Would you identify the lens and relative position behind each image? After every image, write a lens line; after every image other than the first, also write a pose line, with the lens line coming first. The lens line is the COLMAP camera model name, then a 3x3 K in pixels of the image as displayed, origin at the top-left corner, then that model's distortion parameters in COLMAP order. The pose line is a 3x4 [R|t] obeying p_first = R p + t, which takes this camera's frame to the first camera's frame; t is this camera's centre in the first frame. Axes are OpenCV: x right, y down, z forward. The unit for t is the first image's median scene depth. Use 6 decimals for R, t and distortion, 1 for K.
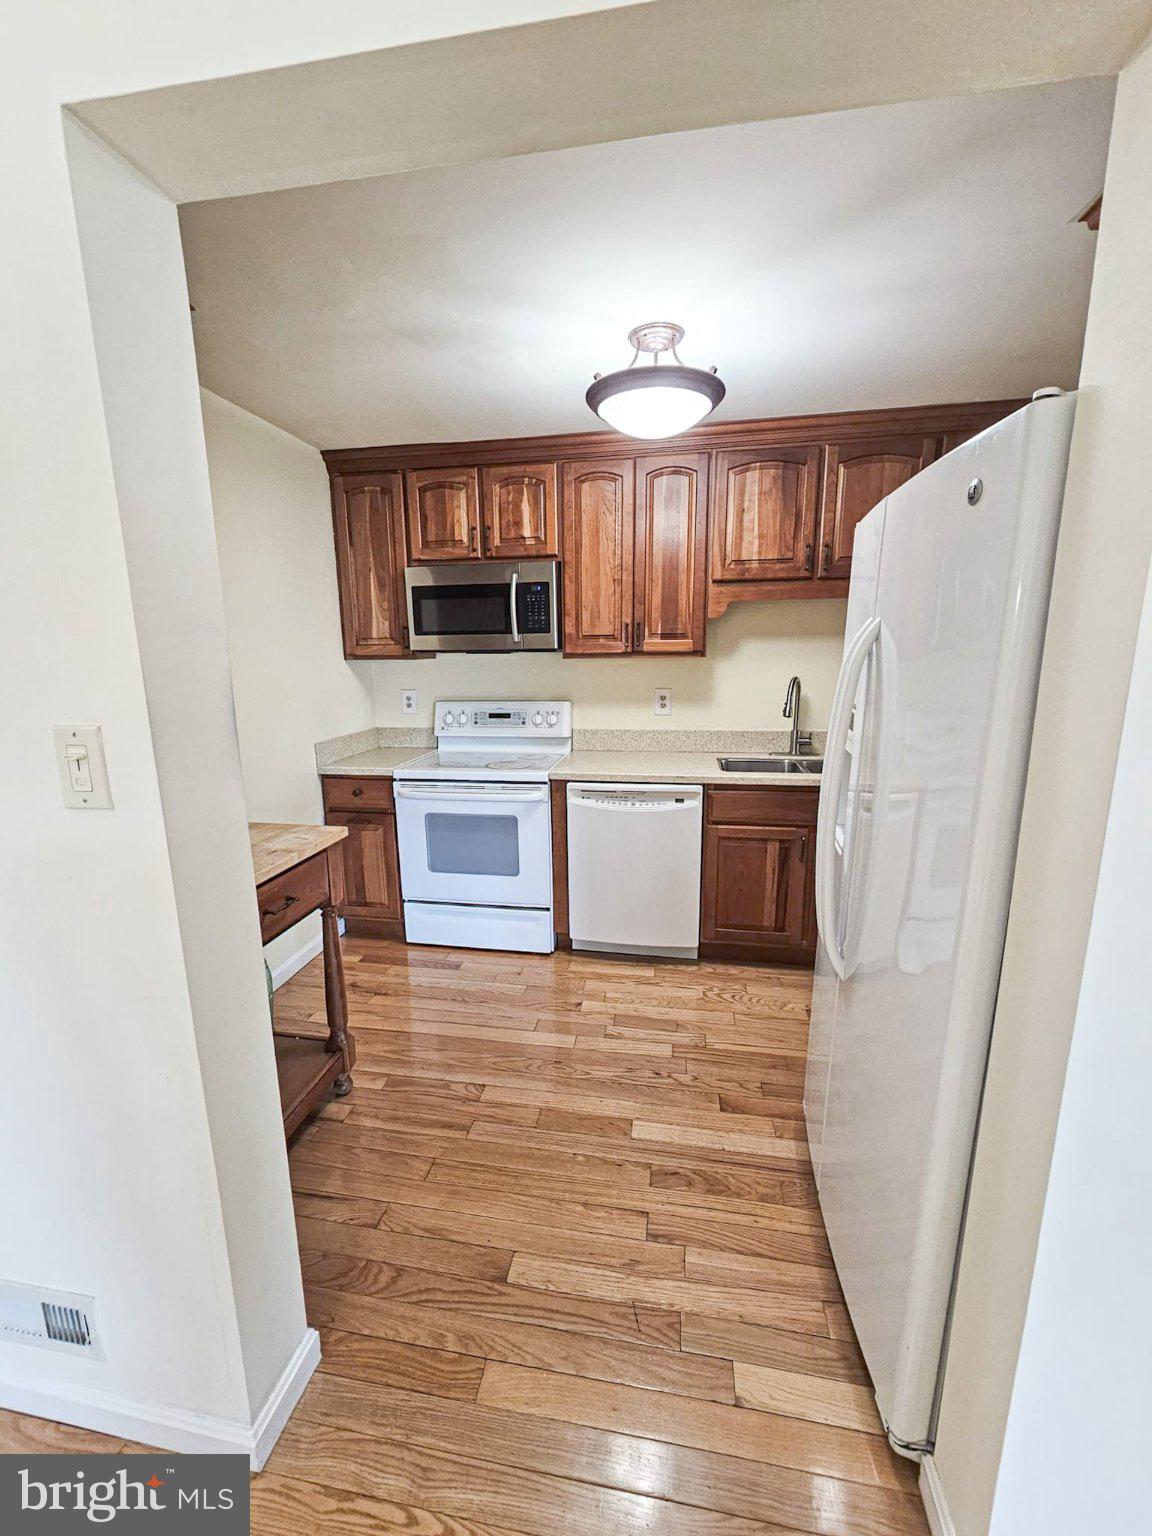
lens RADIAL K [[632.7, 0, 565.7], [0, 632.7, 779.3], [0, 0, 1]] dist [-0.001020, 0.000646]
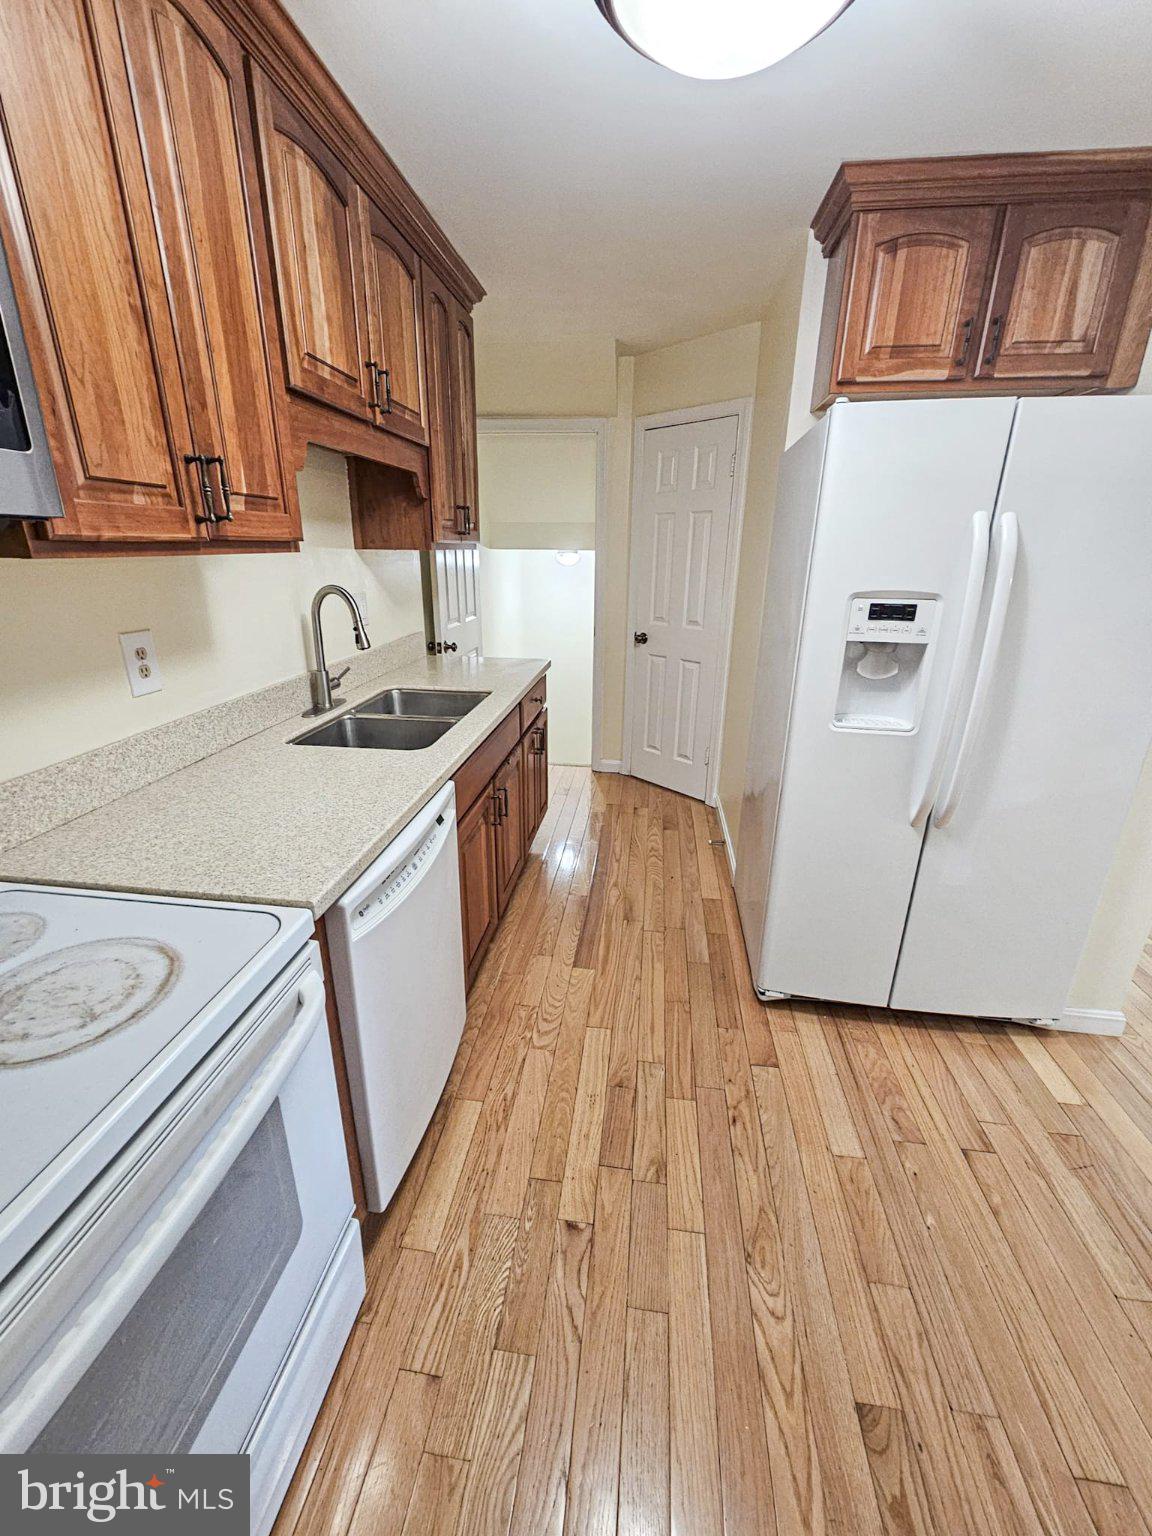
lens RADIAL K [[632.7, 0, 565.7], [0, 632.7, 779.3], [0, 0, 1]] dist [-0.001020, 0.000646]
pose [[-0.036169, -0.334290, 0.941776, -0.315249], [0.194916, 0.921933, 0.334733, -0.153114], [-0.980153, 0.195675, 0.031813, 0.806574]]
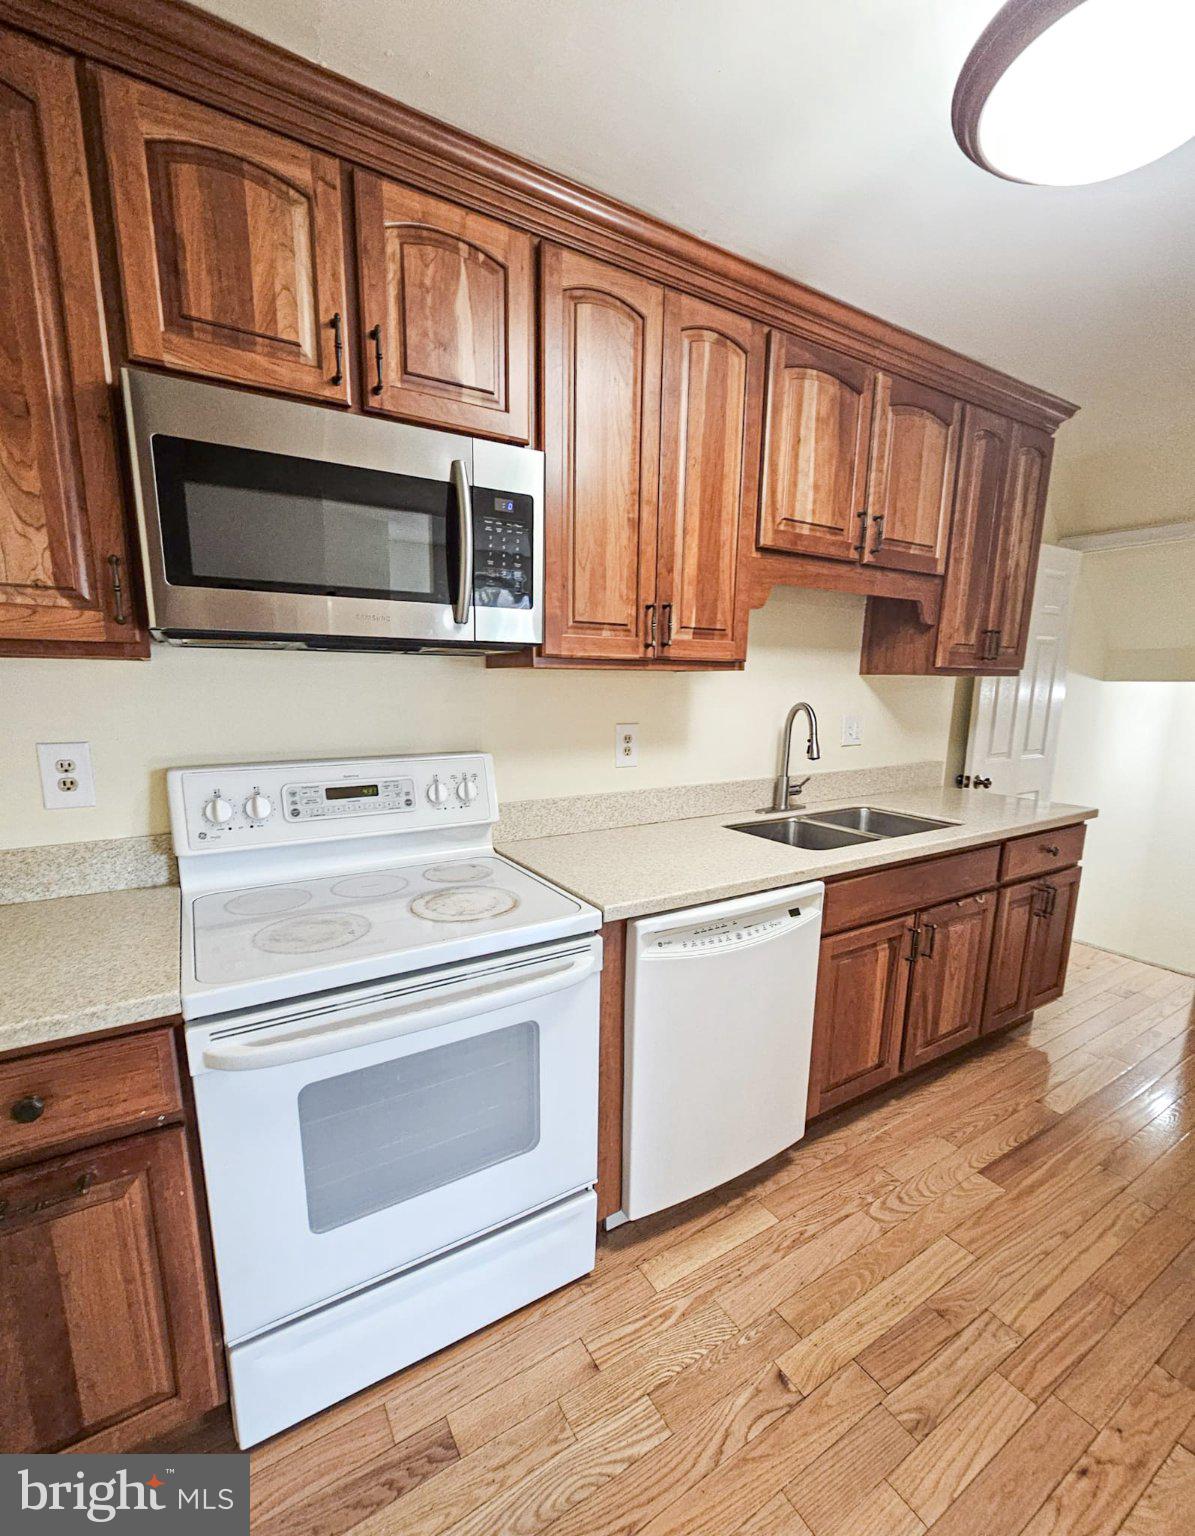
lens RADIAL K [[659.6, 0, 590.2], [0, 659.6, 811.1], [0, 0, 1]] dist [0.000548, -0.000143]
pose [[0.749576, -0.108838, 0.652909, -0.326522], [0.116226, 0.992706, 0.032047, -0.094048], [-0.651634, 0.051864, 0.756759, 0.610882]]
